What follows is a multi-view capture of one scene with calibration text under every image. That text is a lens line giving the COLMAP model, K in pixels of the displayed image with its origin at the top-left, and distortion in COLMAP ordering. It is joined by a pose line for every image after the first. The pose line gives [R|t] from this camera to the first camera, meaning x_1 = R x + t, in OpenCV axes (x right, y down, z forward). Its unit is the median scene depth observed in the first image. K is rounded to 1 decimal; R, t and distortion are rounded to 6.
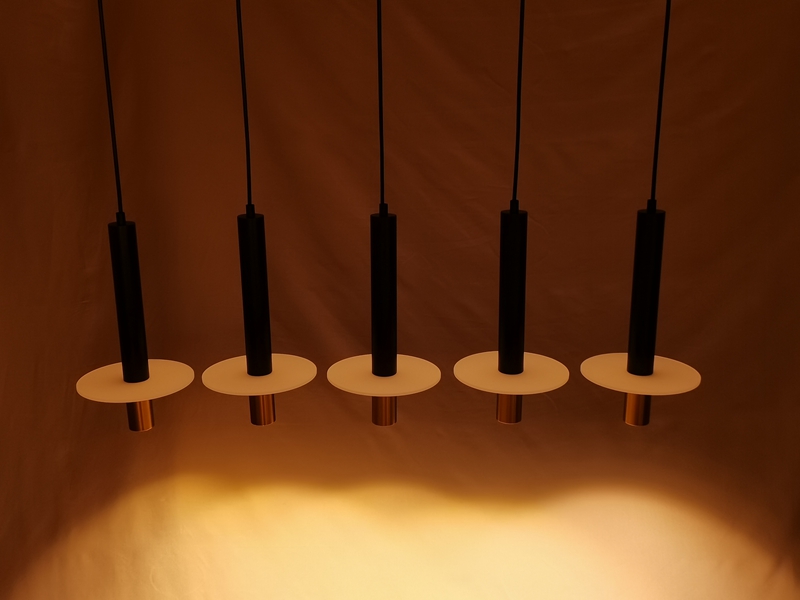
lens RADIAL K [[824.4, 0, 398.1], [0, 824.4, 308.3], [0, 0, 1]] dist [0.025920, 0.000000]
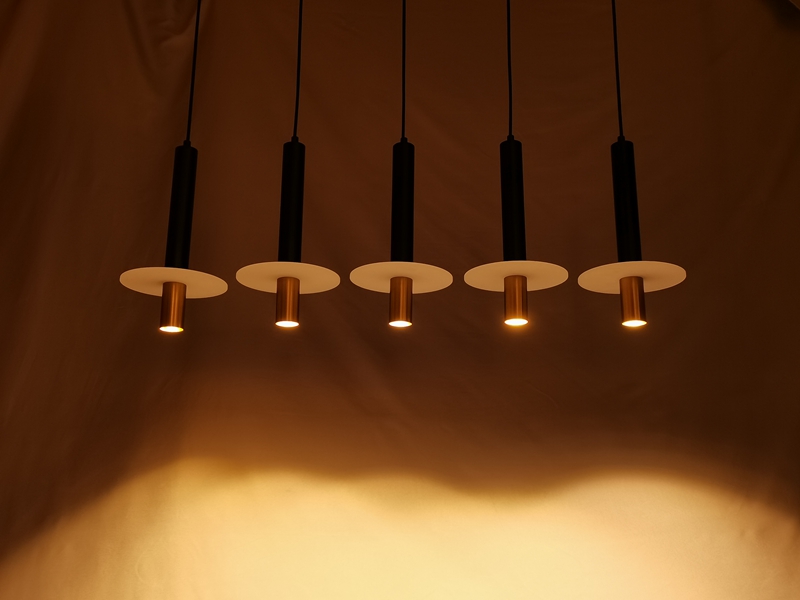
lens RADIAL K [[766.8, 0, 399.5], [0, 766.8, 300.6], [0, 0, 1]] dist [0.015571, 0.000000]
pose [[0.999350, 0.025986, 0.024996, -0.035389], [-0.009885, 0.864145, -0.503146, 0.497712], [-0.034675, 0.502572, 0.863840, 0.102425]]
